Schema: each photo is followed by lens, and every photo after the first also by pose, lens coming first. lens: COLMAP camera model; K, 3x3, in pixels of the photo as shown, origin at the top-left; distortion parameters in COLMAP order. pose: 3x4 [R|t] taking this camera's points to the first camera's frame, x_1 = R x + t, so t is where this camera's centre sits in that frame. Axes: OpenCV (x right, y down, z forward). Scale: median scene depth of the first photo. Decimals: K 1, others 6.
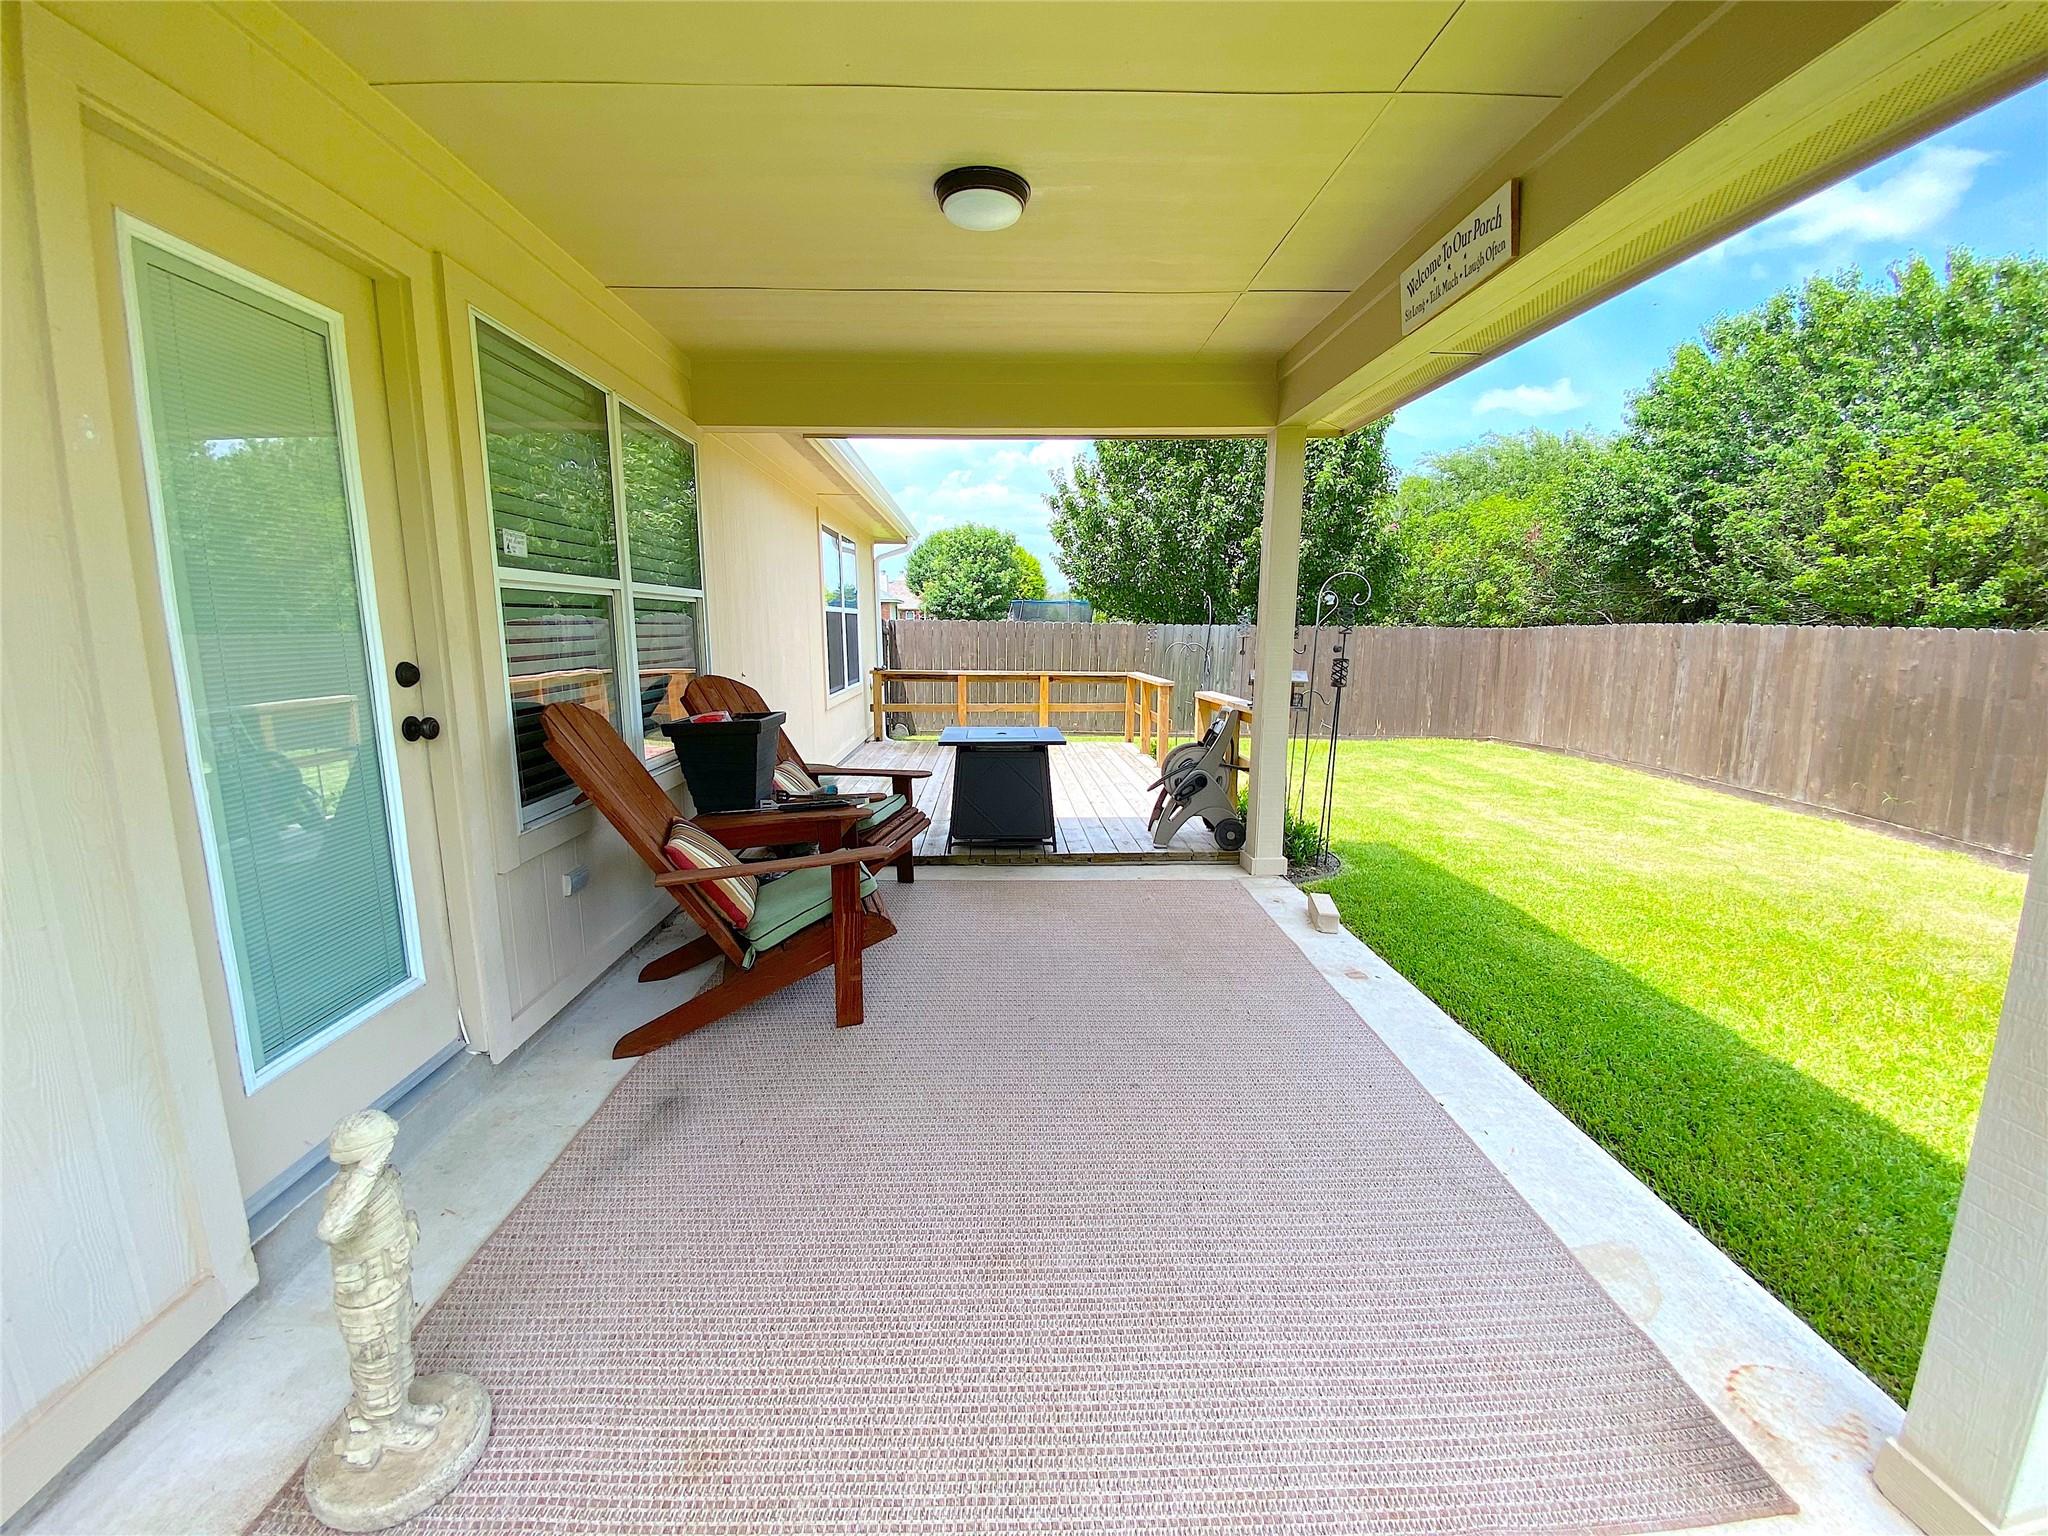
lens RADIAL K [[827.8, 0, 1011.4], [0, 827.8, 764.9], [0, 0, 1]] dist [0.031148, -0.027120]
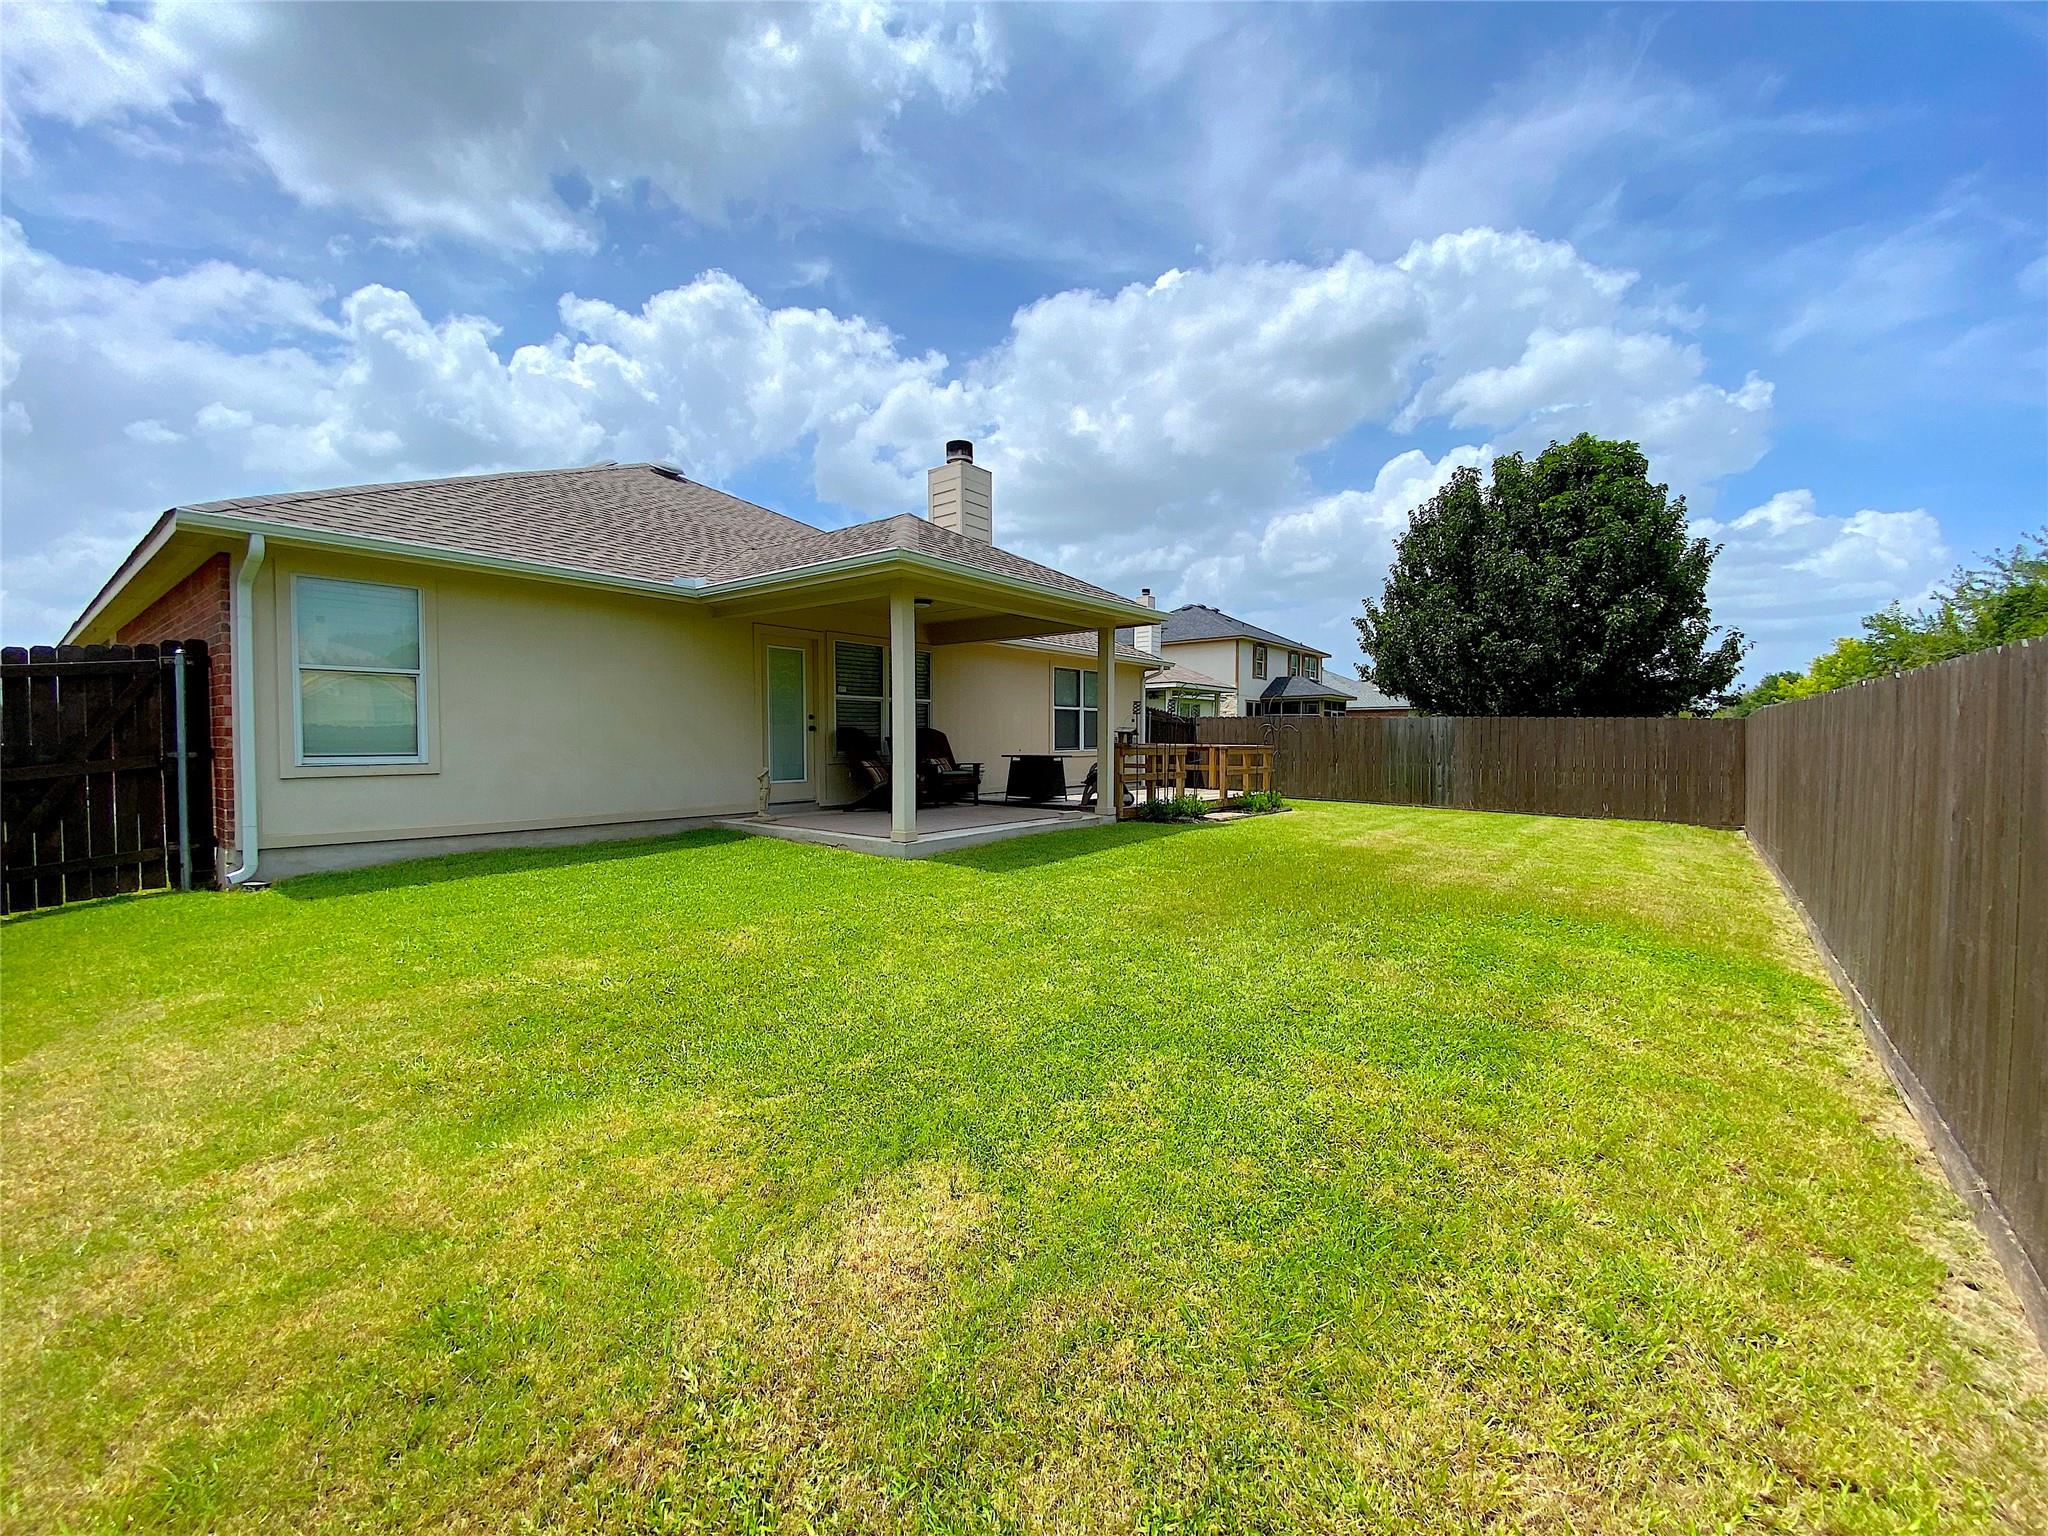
lens RADIAL K [[827.8, 0, 1011.4], [0, 827.8, 764.9], [0, 0, 1]] dist [0.031148, -0.027120]
pose [[0.764896, 0.023298, -0.643732, 1.992367], [-0.108984, 0.989619, -0.093681, 0.299172], [0.634867, 0.141812, 0.759495, -1.147993]]
